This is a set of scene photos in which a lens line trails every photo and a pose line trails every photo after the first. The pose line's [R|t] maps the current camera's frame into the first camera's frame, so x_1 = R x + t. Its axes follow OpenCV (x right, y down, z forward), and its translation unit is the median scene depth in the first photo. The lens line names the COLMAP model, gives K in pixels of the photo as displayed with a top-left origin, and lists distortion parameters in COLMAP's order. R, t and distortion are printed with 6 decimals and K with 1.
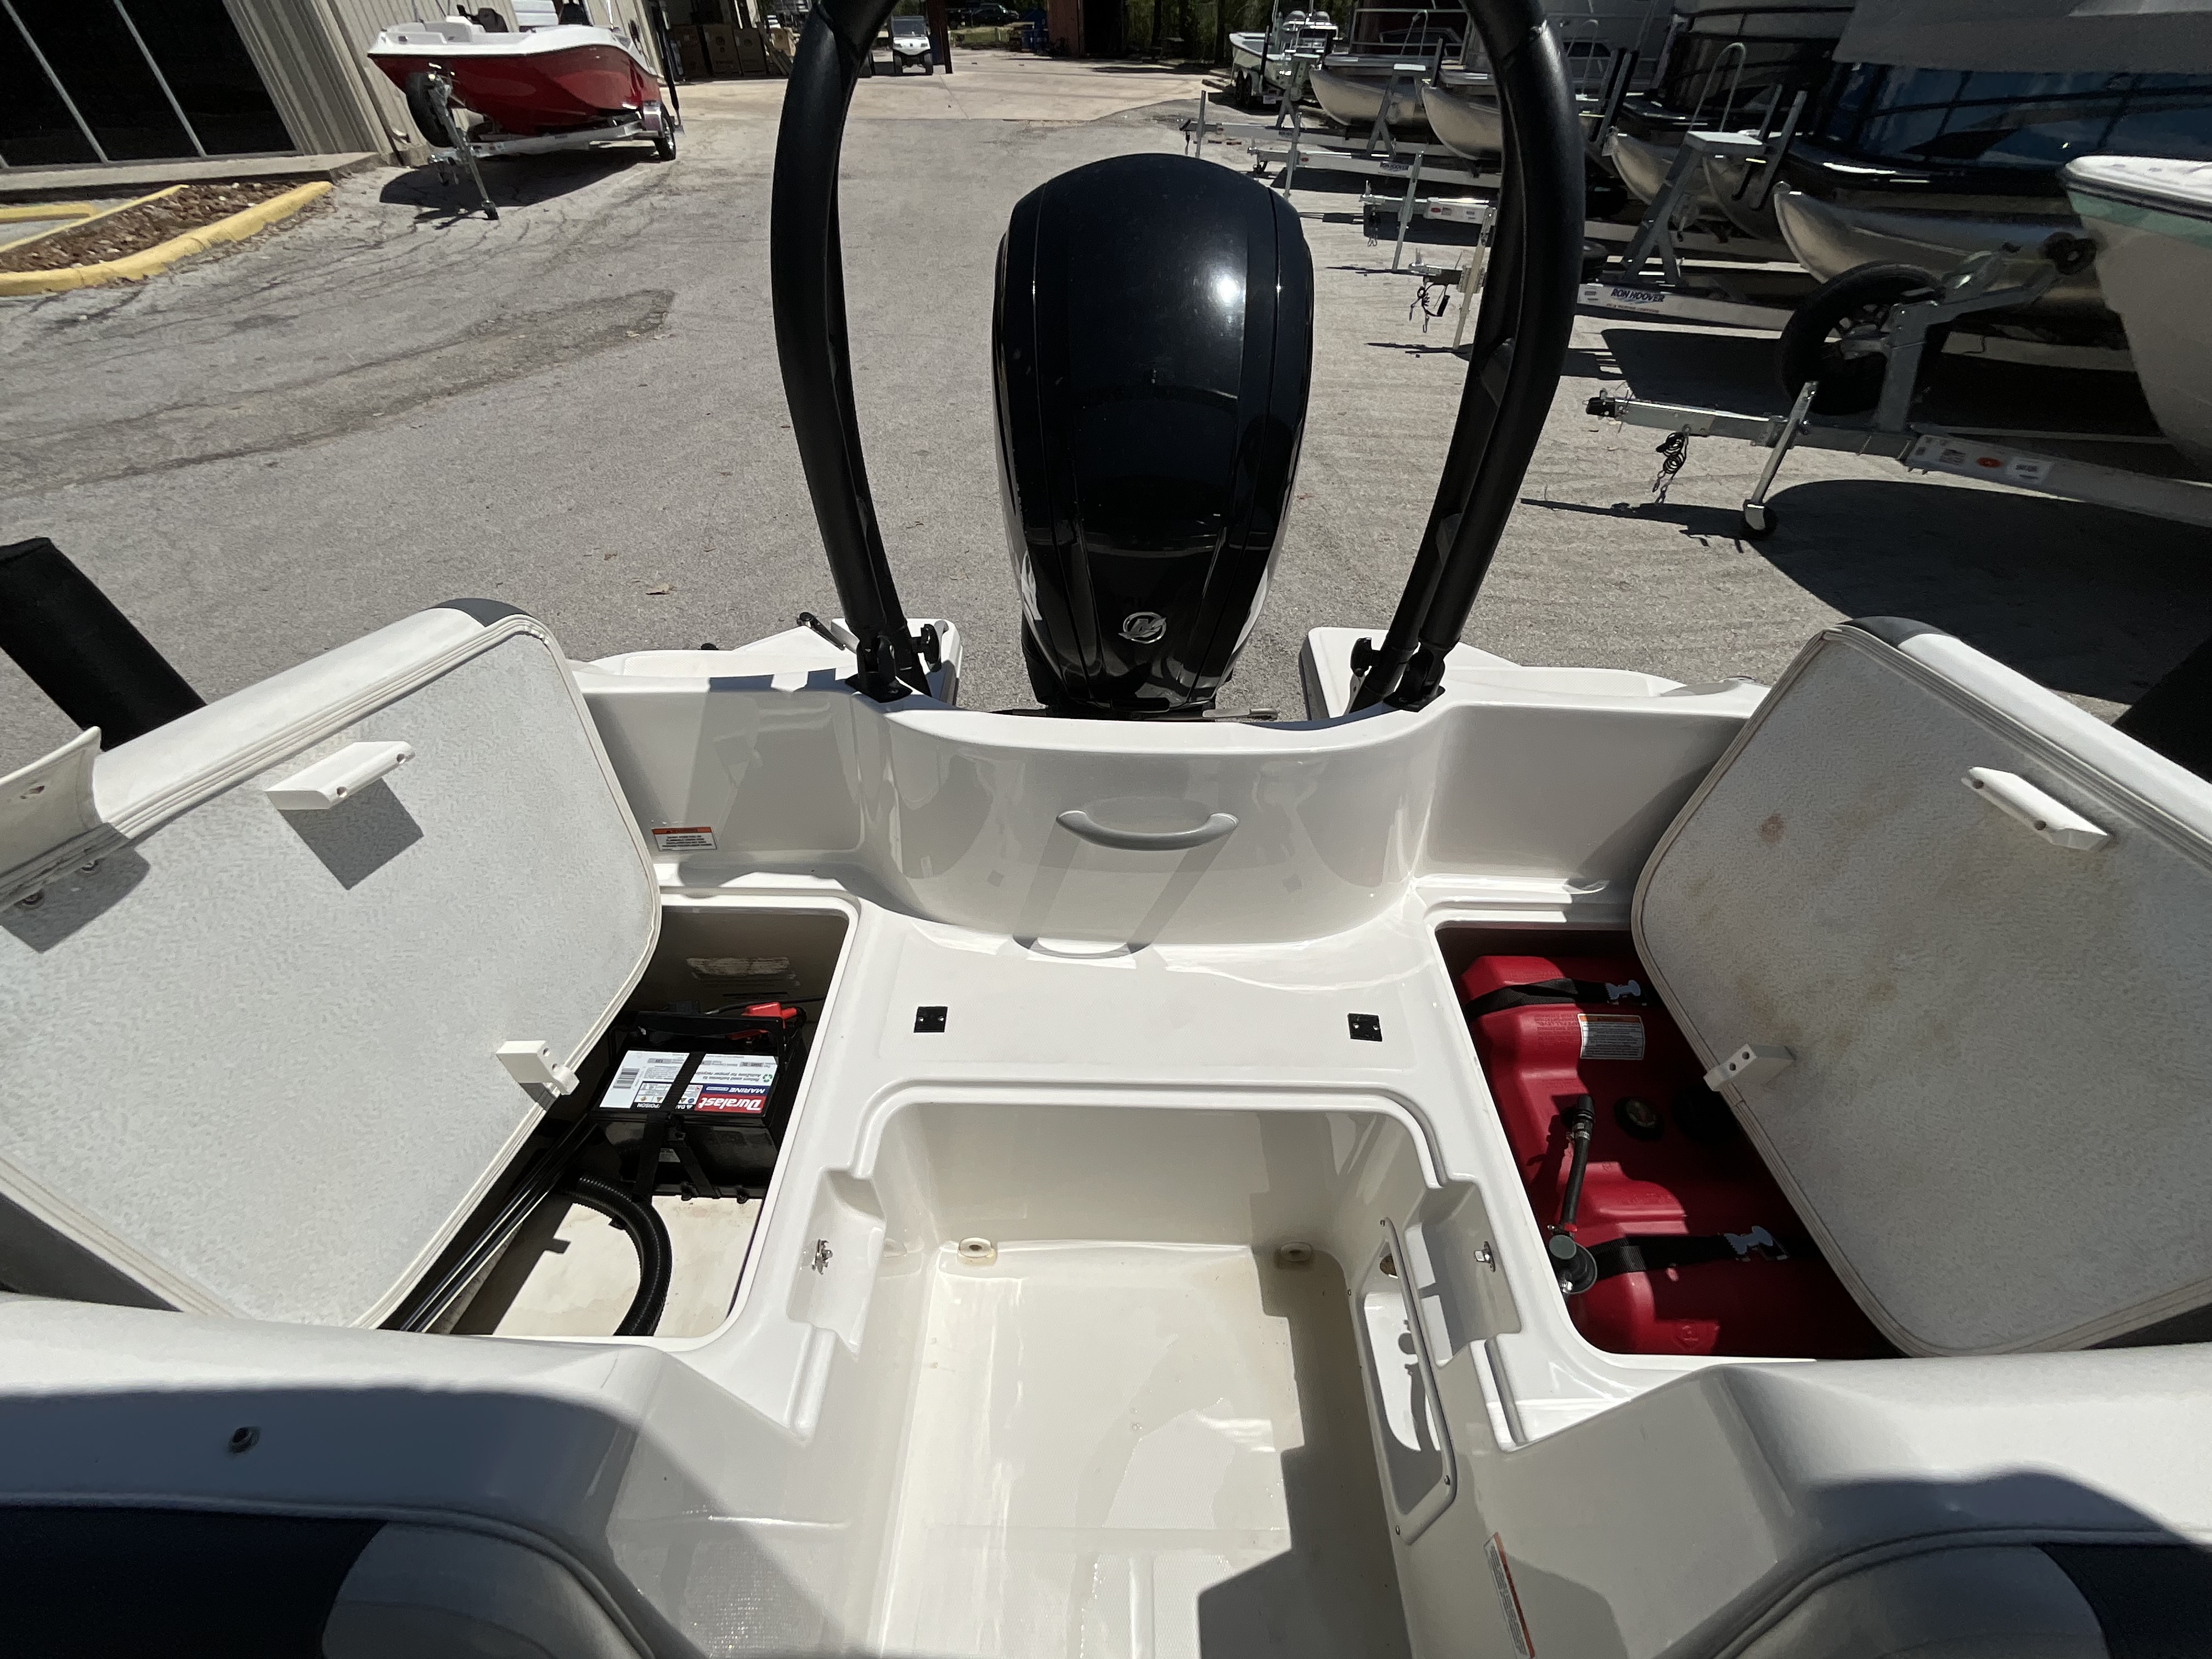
lens RADIAL K [[900.0, 0, 1102.4], [0, 900.0, 833.5], [0, 0, 1]] dist [0.003474, -0.002463]
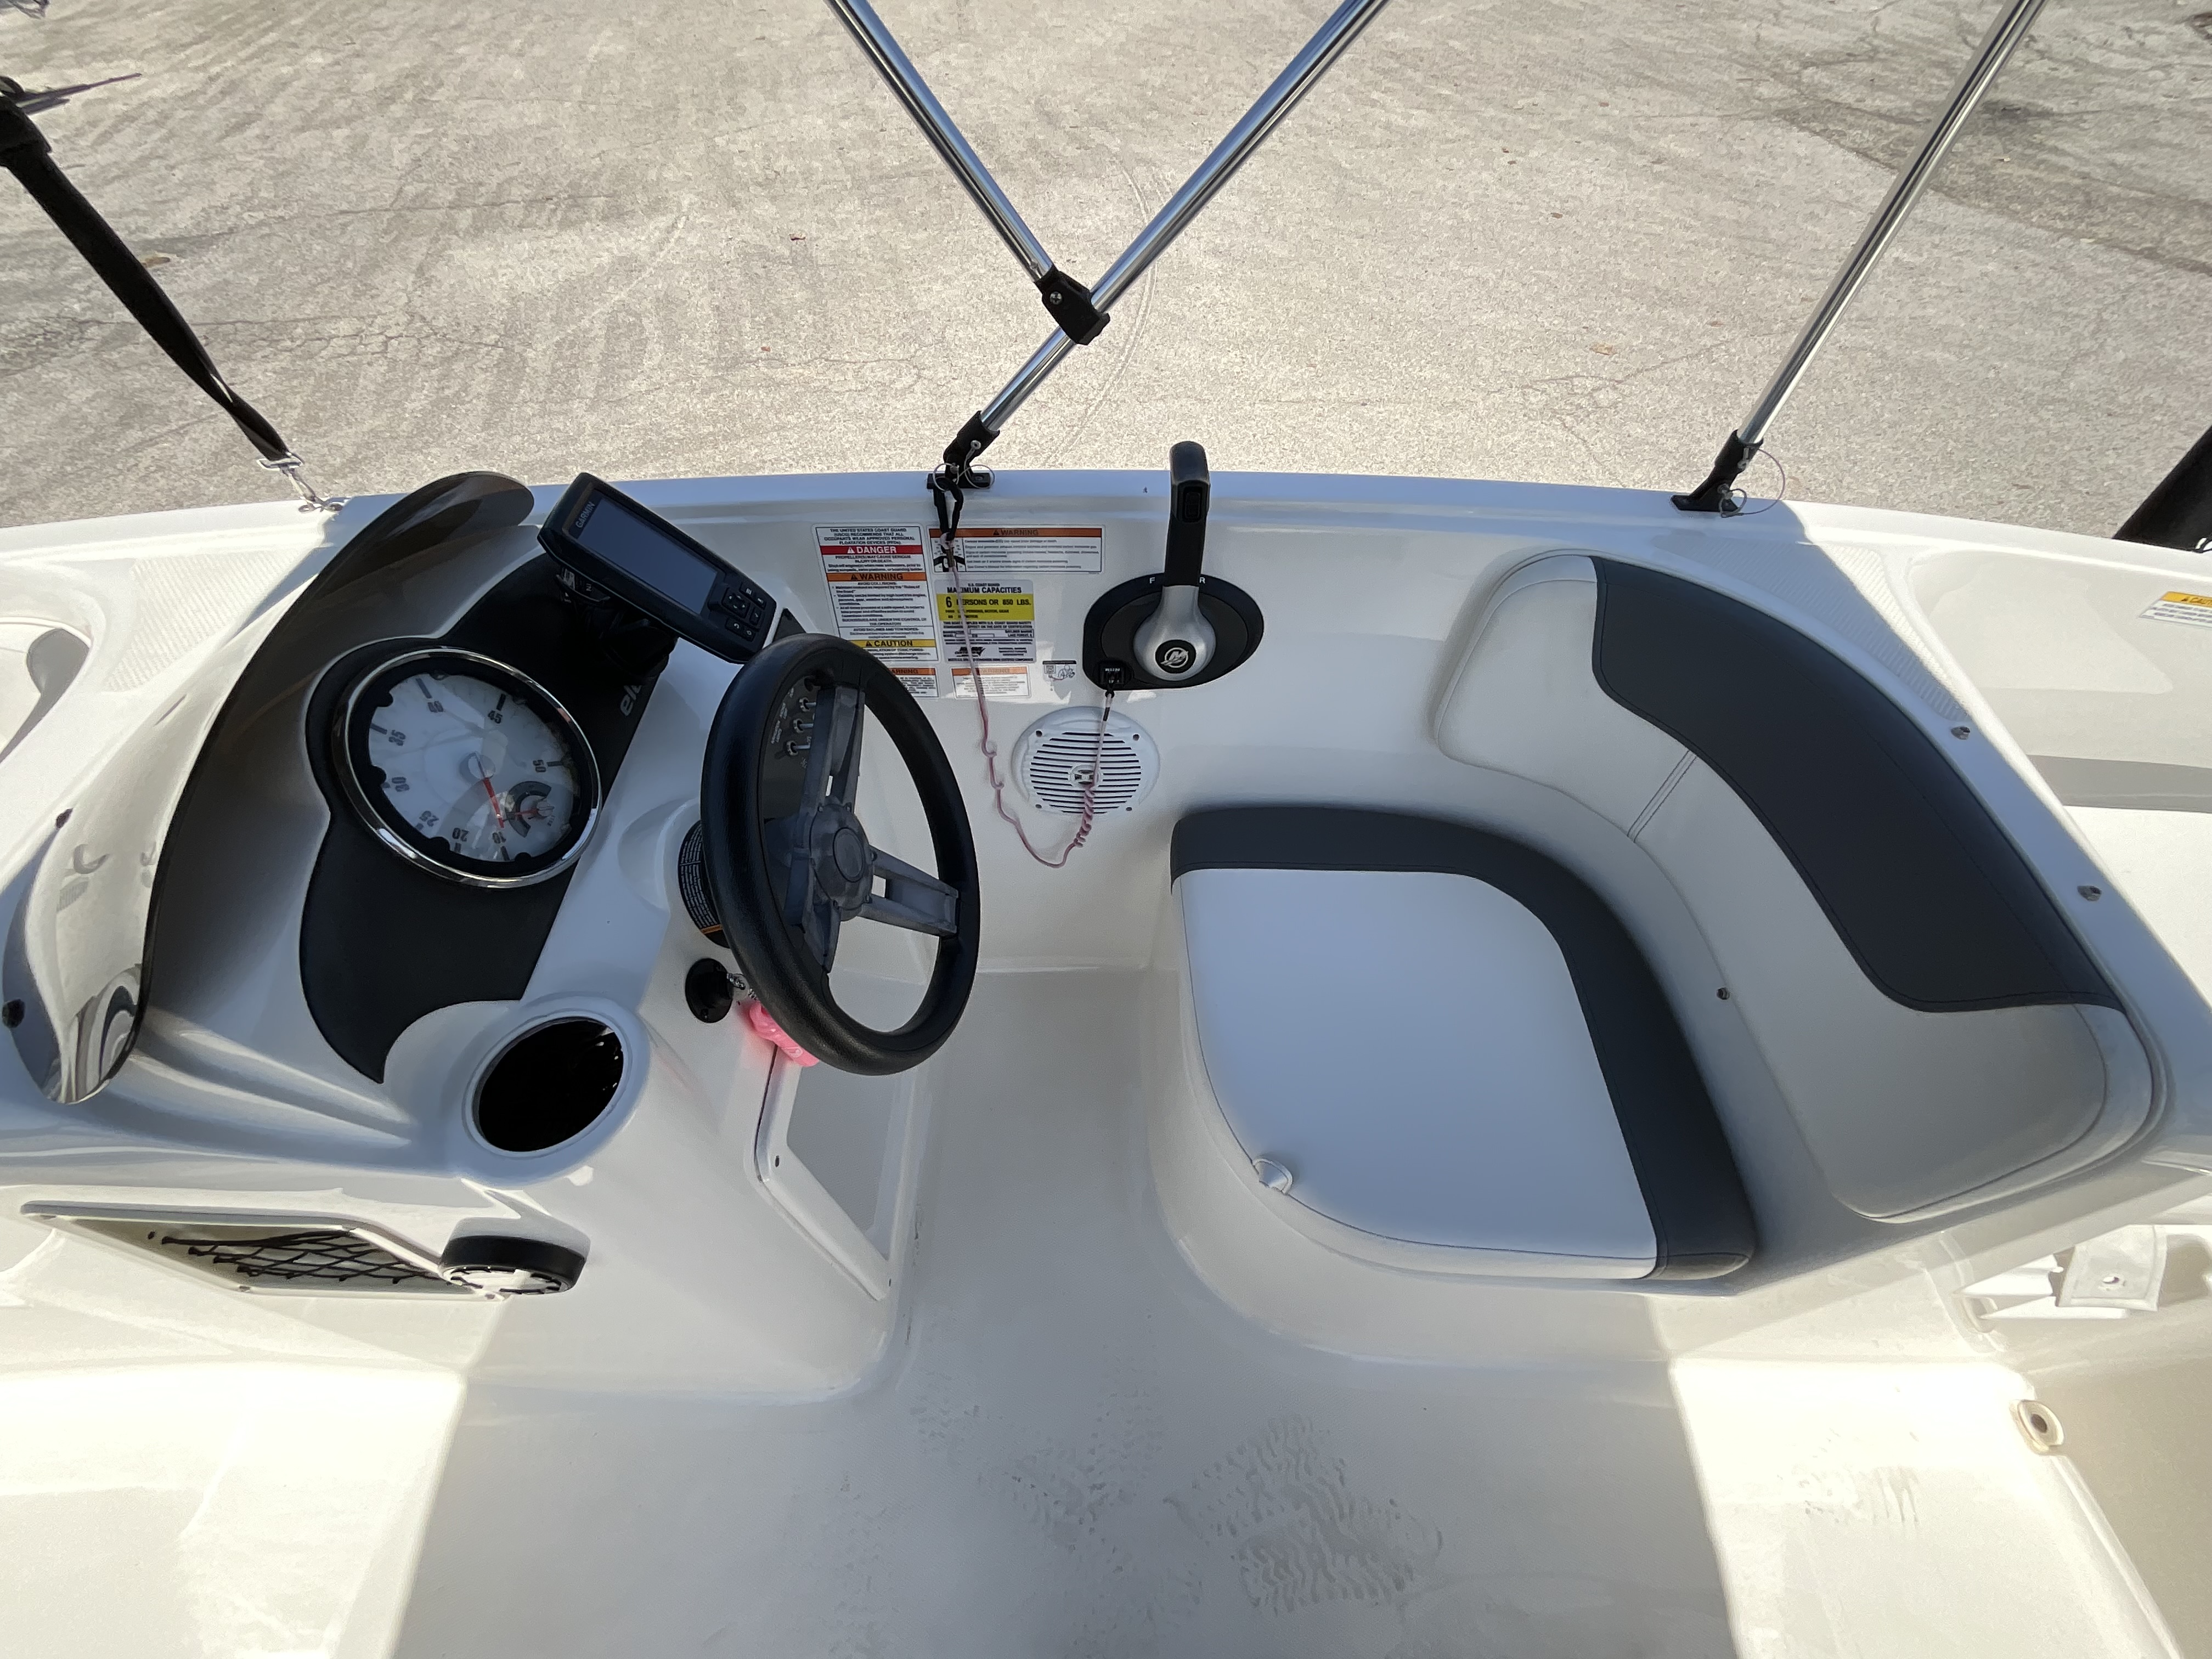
lens RADIAL K [[900.0, 0, 1104.6], [0, 900.0, 829.3], [0, 0, 1]] dist [0.003474, -0.002463]
pose [[0.009963, 0.789628, -0.613505, -0.016625], [-0.677018, 0.456849, 0.577005, 0.071243], [0.735899, 0.409605, 0.539144, -0.074720]]
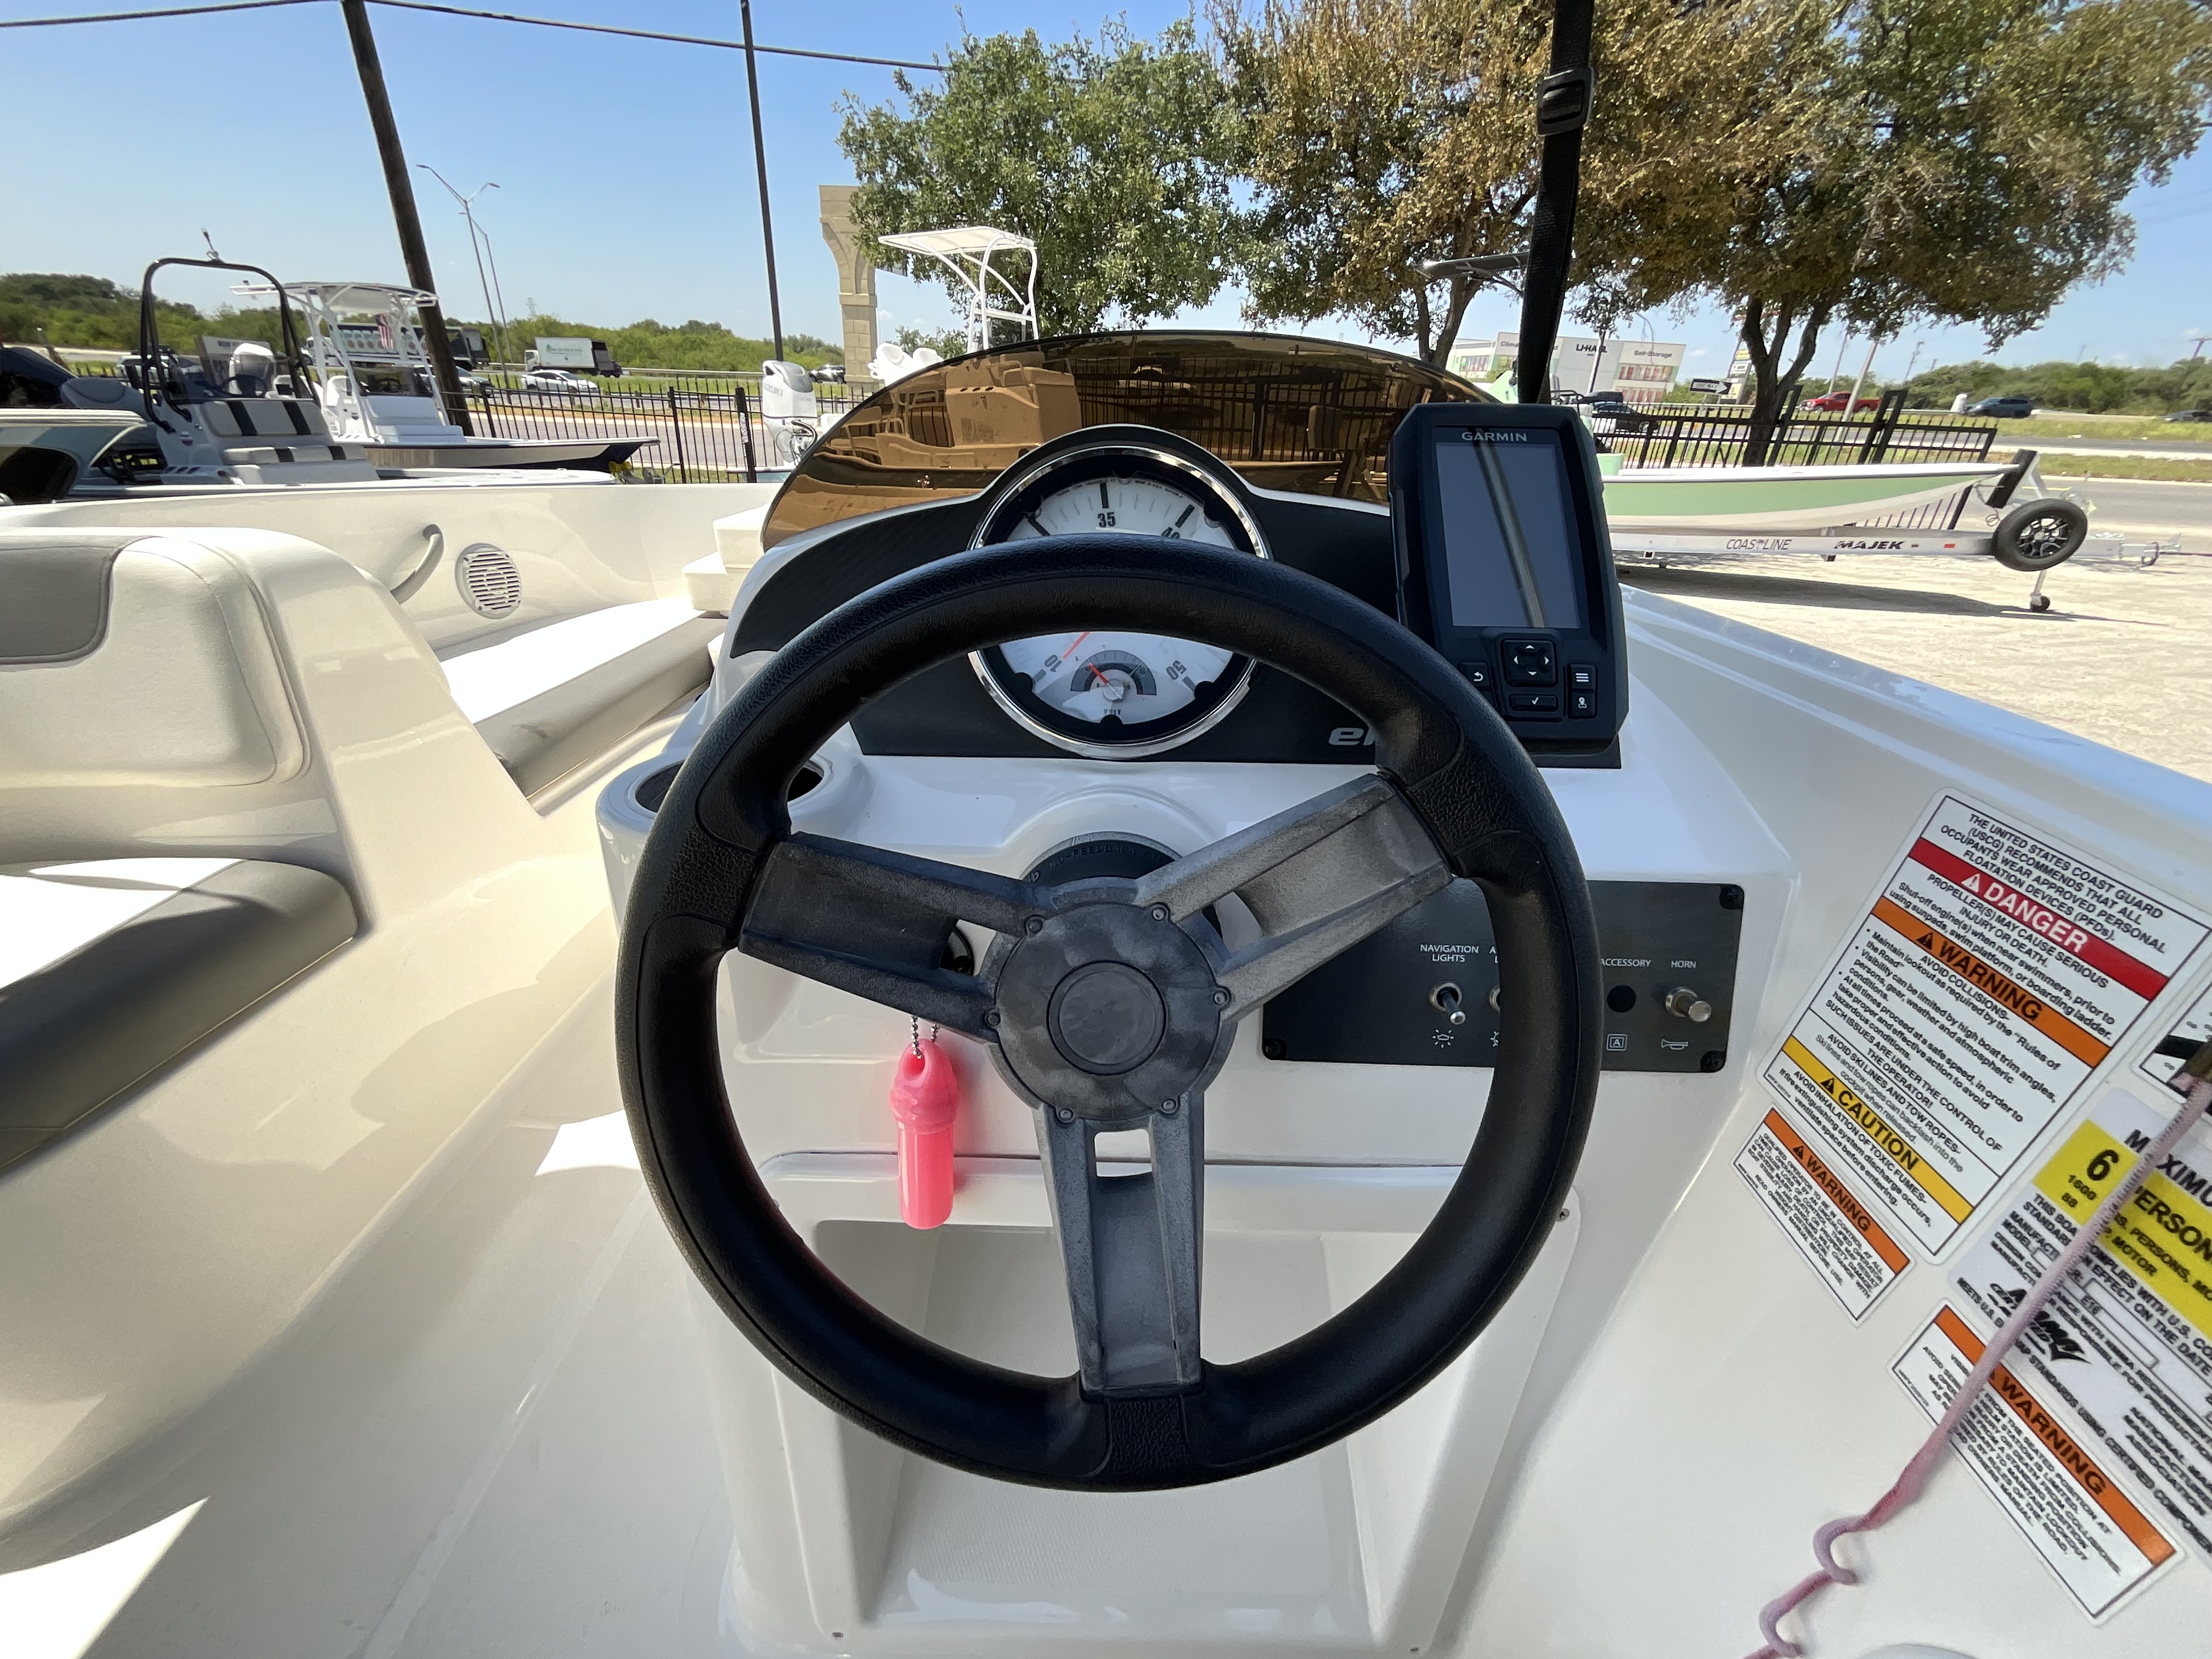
lens RADIAL K [[900.0, 0, 1109.7], [0, 900.0, 832.8], [0, 0, 1]] dist [0.003474, -0.002463]
pose [[-0.999670, -0.025269, 0.004679, -0.093074], [-0.004803, 0.362561, 0.931948, 0.110693], [-0.025246, 0.931617, -0.362563, -0.020370]]
